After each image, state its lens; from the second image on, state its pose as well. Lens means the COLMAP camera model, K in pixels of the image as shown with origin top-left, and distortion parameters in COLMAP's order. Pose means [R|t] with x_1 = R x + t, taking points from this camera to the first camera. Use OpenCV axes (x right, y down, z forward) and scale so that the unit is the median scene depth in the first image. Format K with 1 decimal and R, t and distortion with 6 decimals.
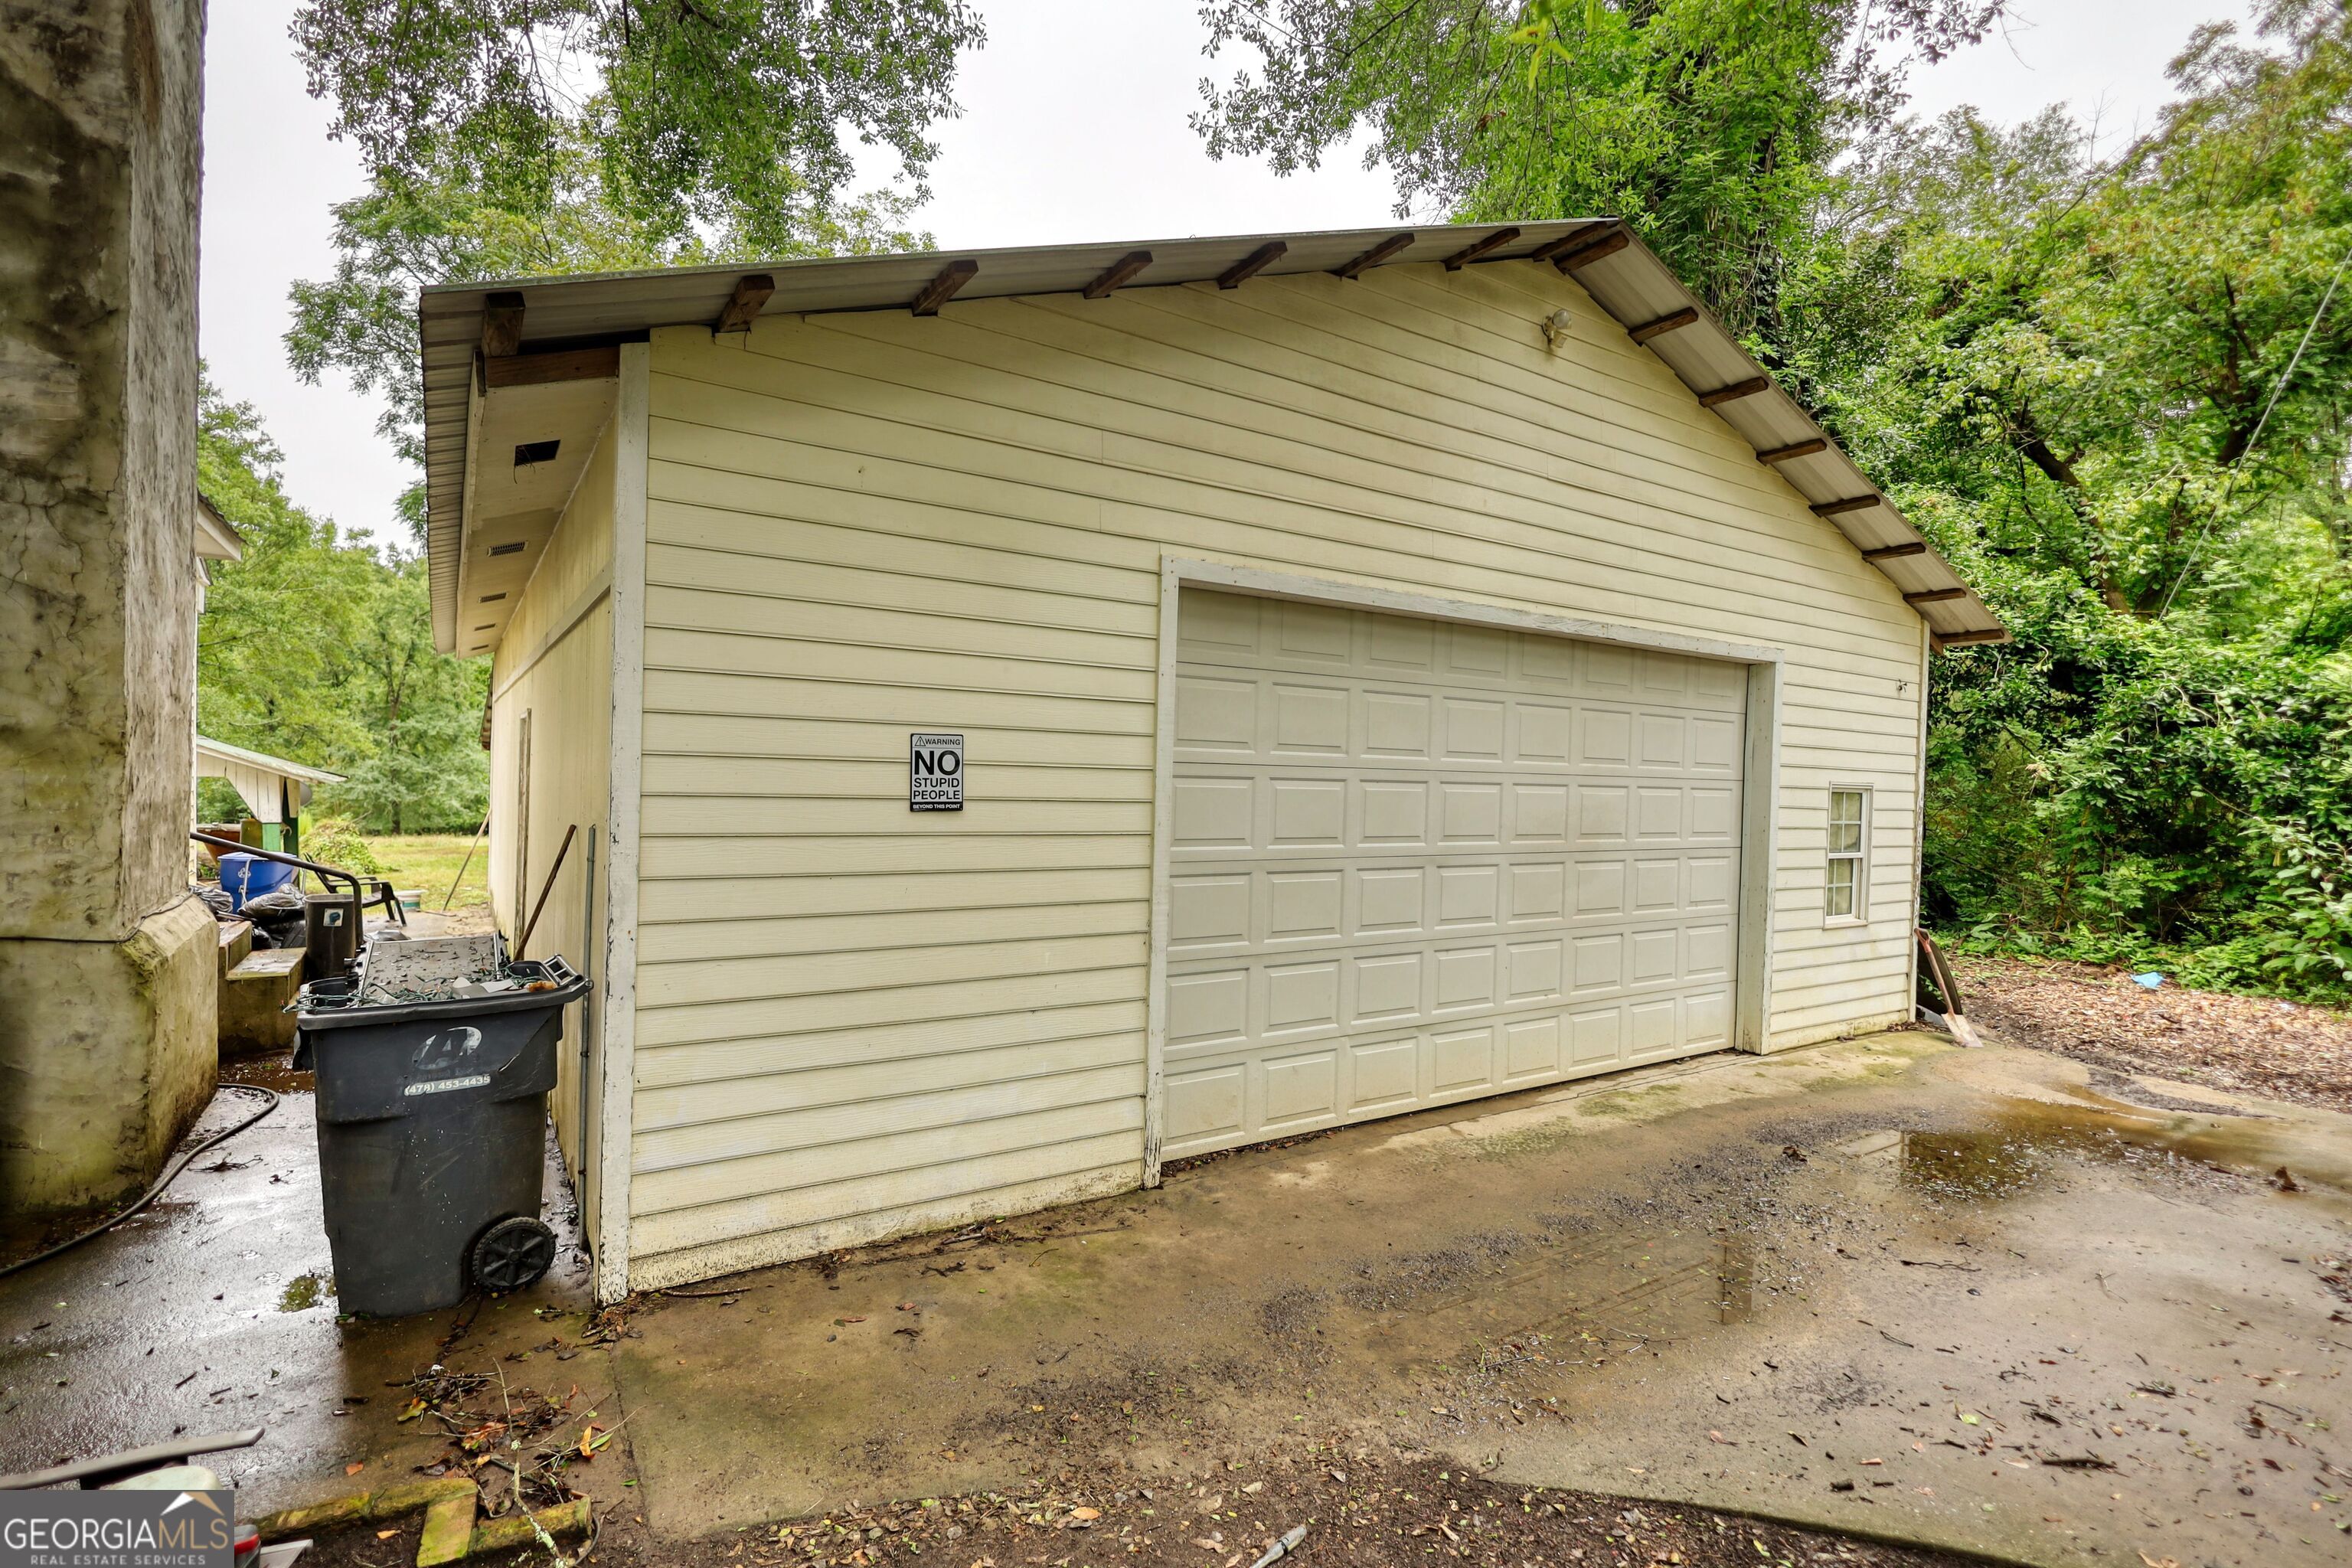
lens RADIAL K [[1099.6, 0, 1162.3], [0, 1099.6, 787.7], [0, 0, 1]] dist [0.001167, -0.001172]
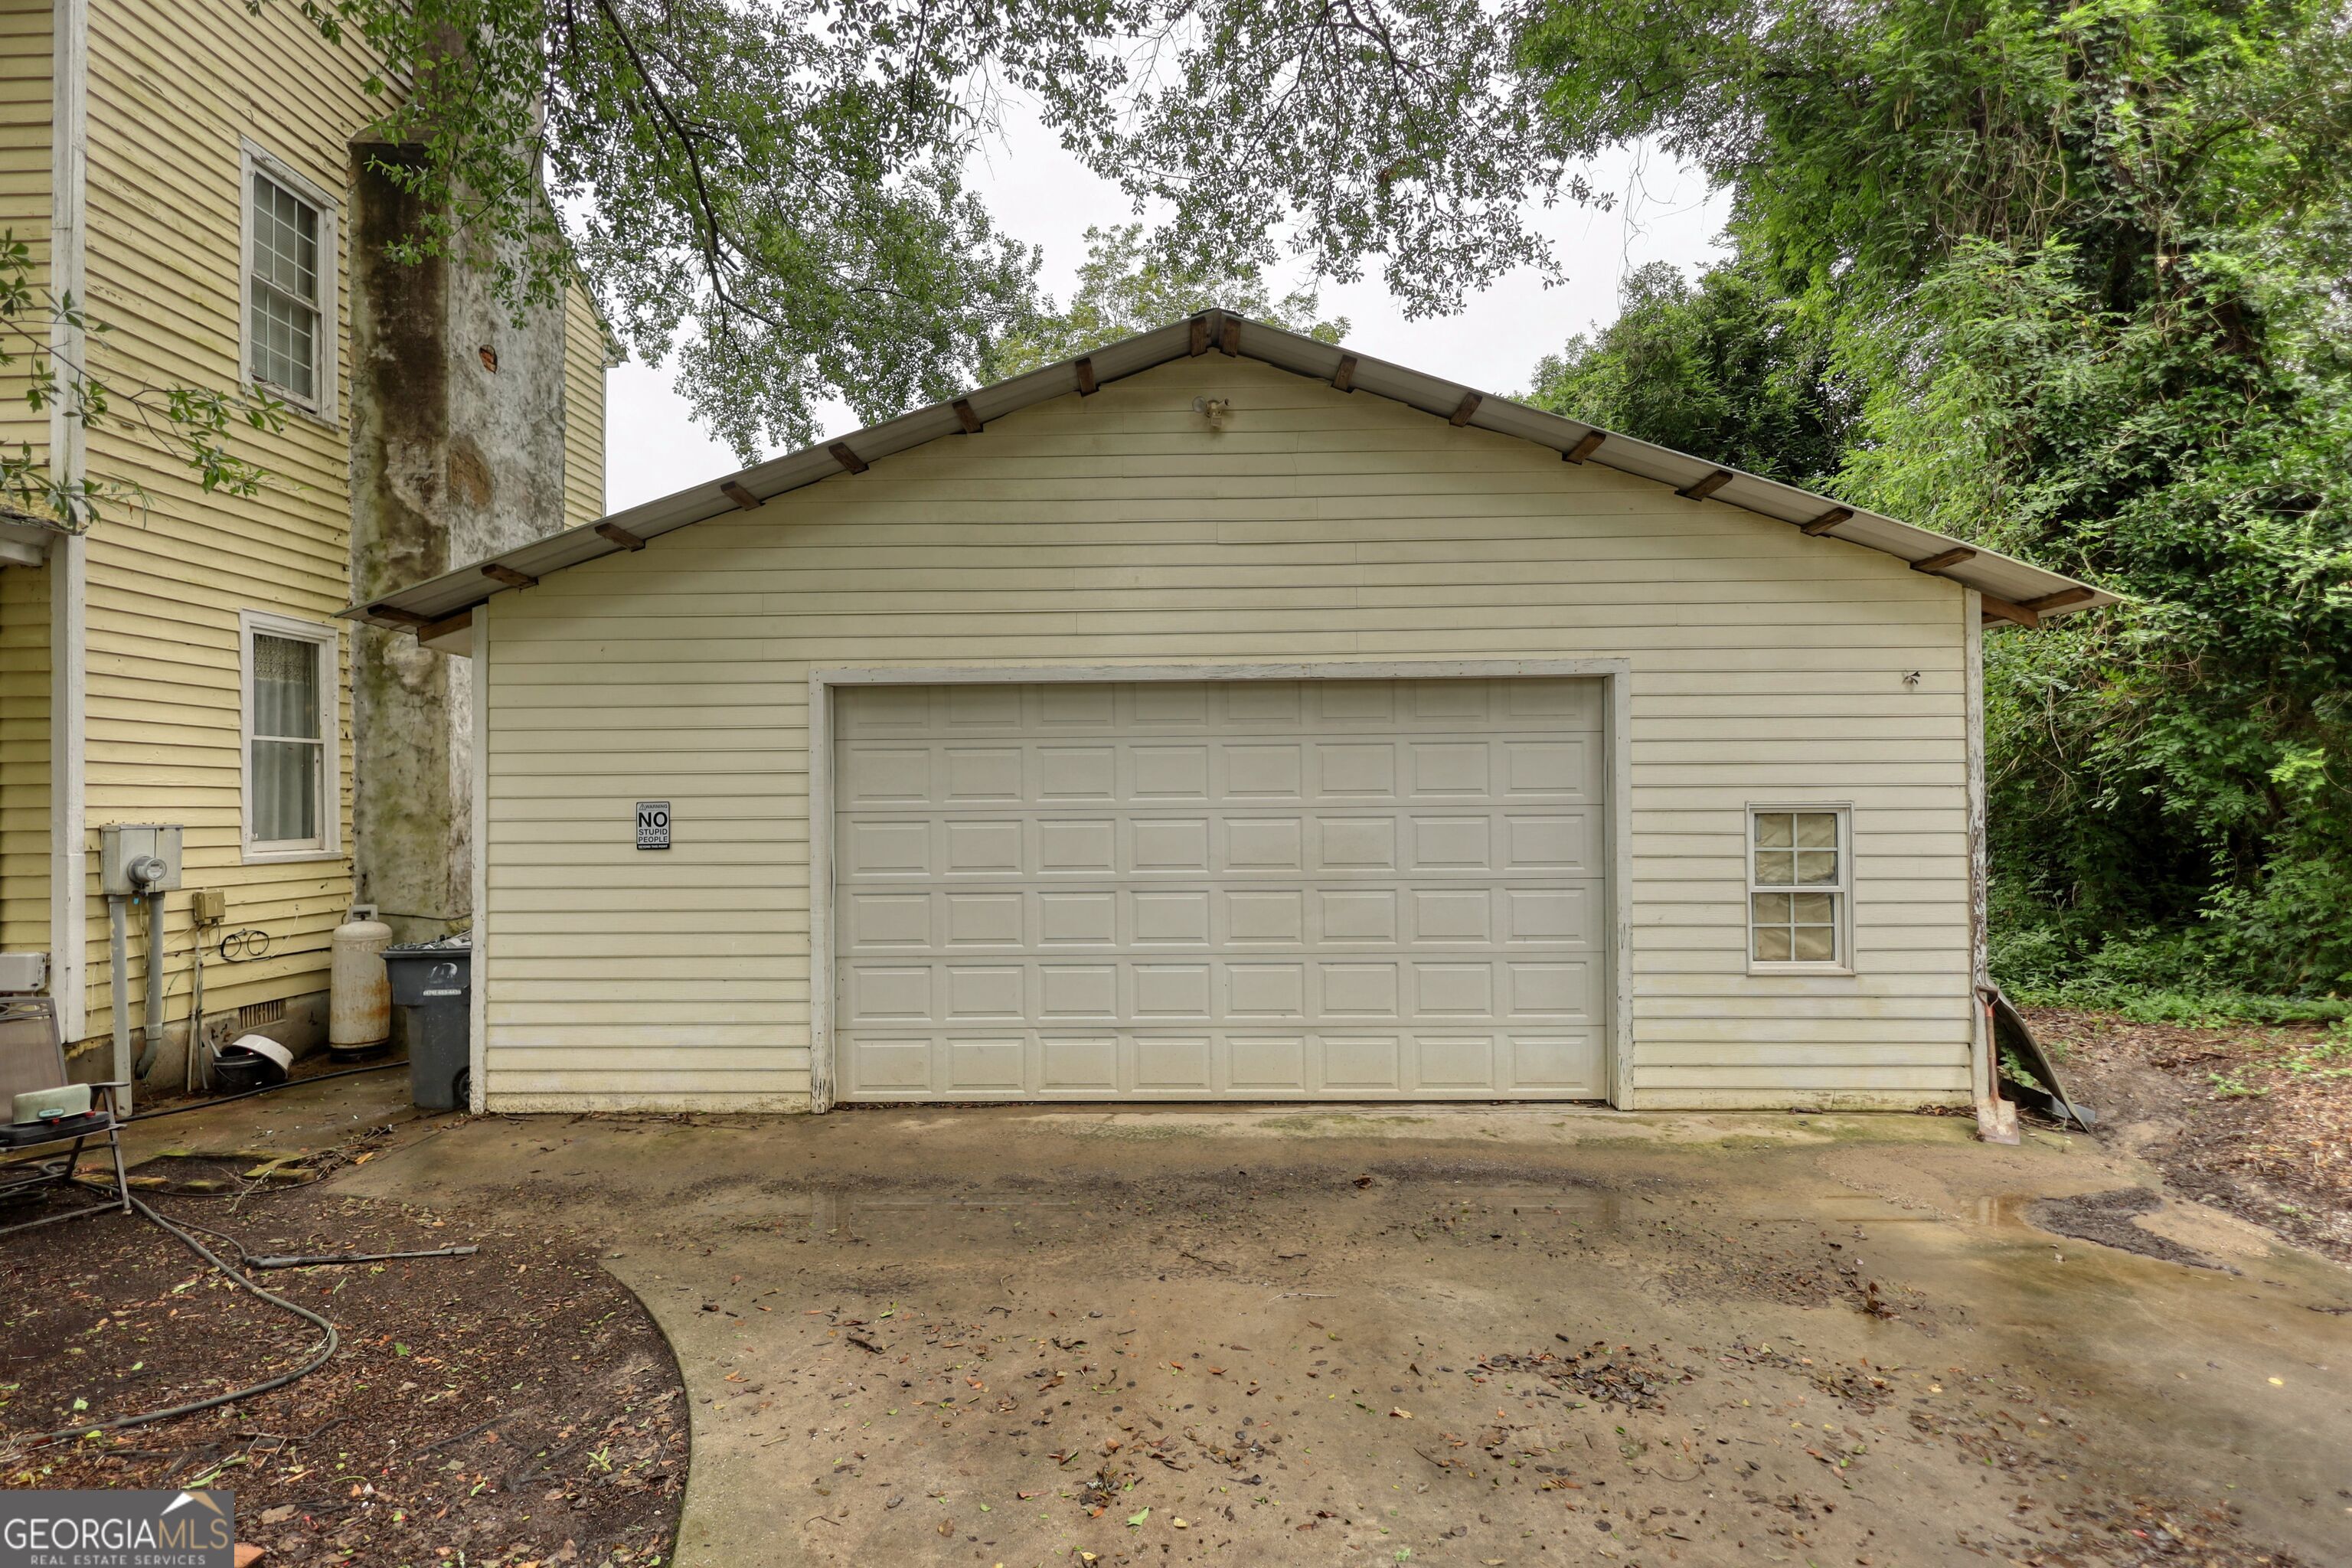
lens RADIAL K [[1088.3, 0, 1165.6], [0, 1088.3, 787.3], [0, 0, 1]] dist [0.003542, -0.001173]
pose [[0.828359, -0.043531, -0.558503, 0.939891], [0.023464, 0.998797, -0.043048, 0.012040], [0.559705, 0.022554, 0.828385, 0.064976]]
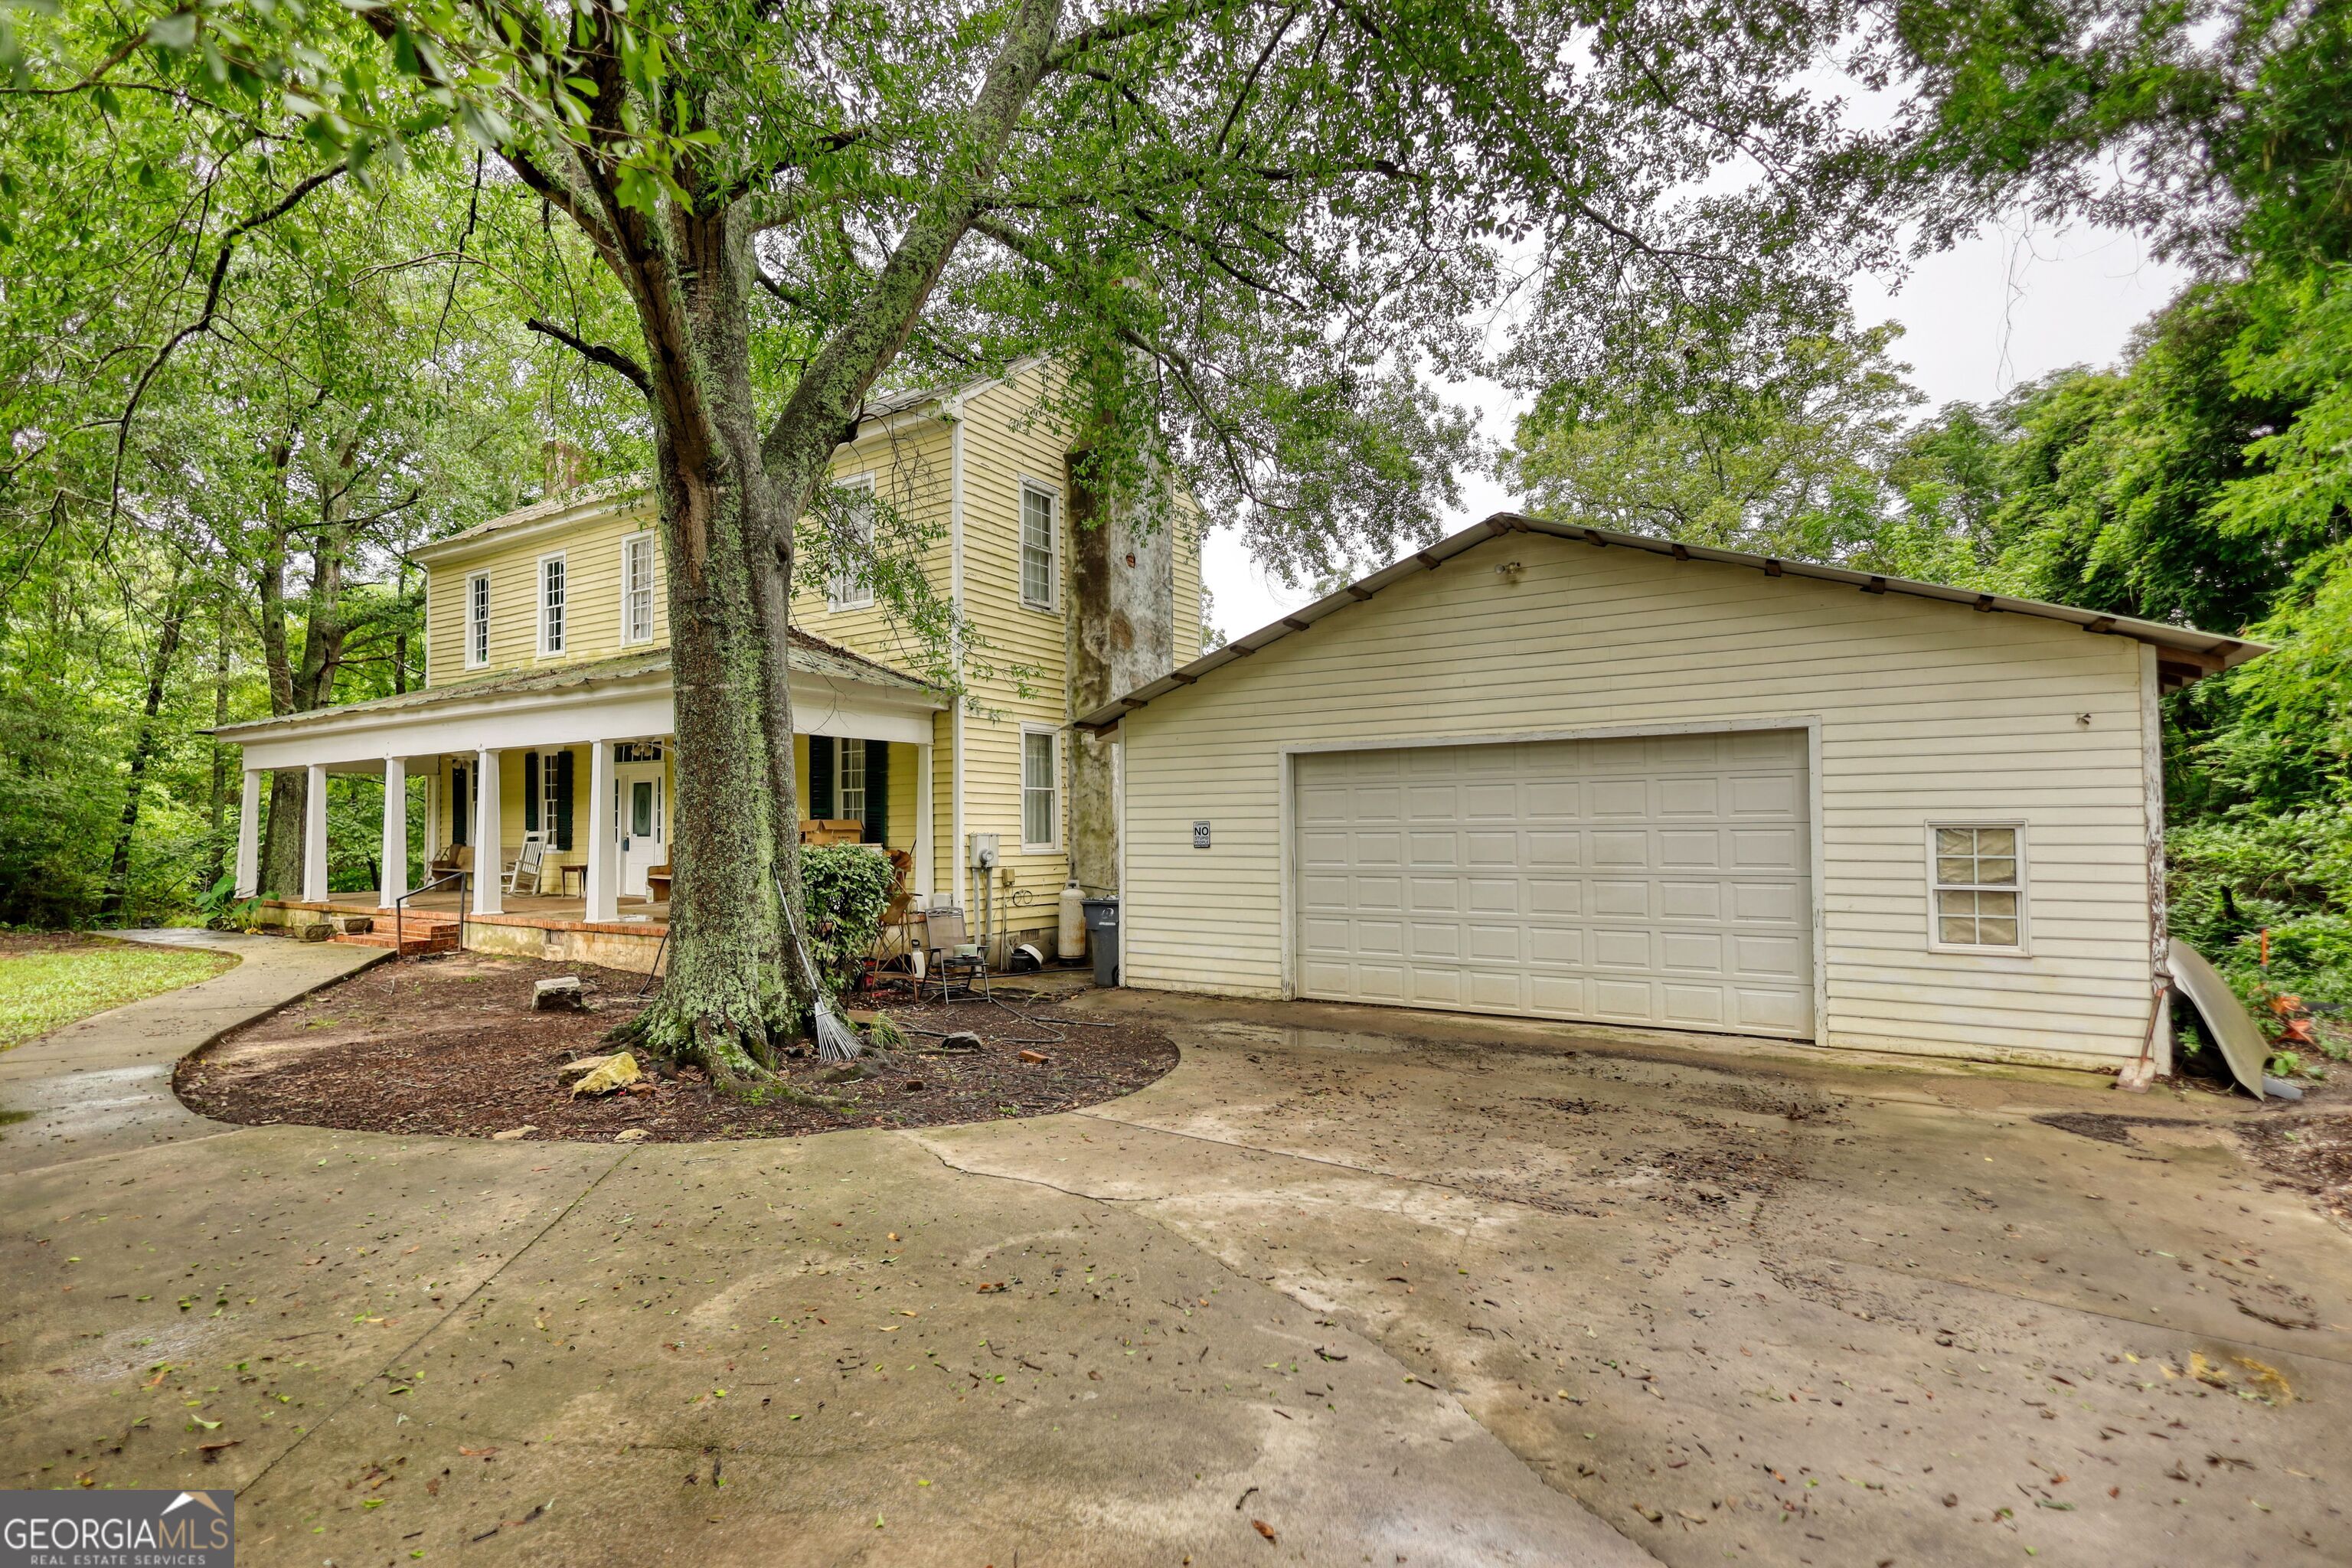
lens RADIAL K [[1095.3, 0, 1177.4], [0, 1095.3, 792.1], [0, 0, 1]] dist [0.001351, 0.000030]
pose [[0.423013, -0.063364, -0.903906, 1.721452], [0.005842, 0.997722, -0.067207, 0.048907], [0.906105, 0.023149, 0.422419, -0.210957]]
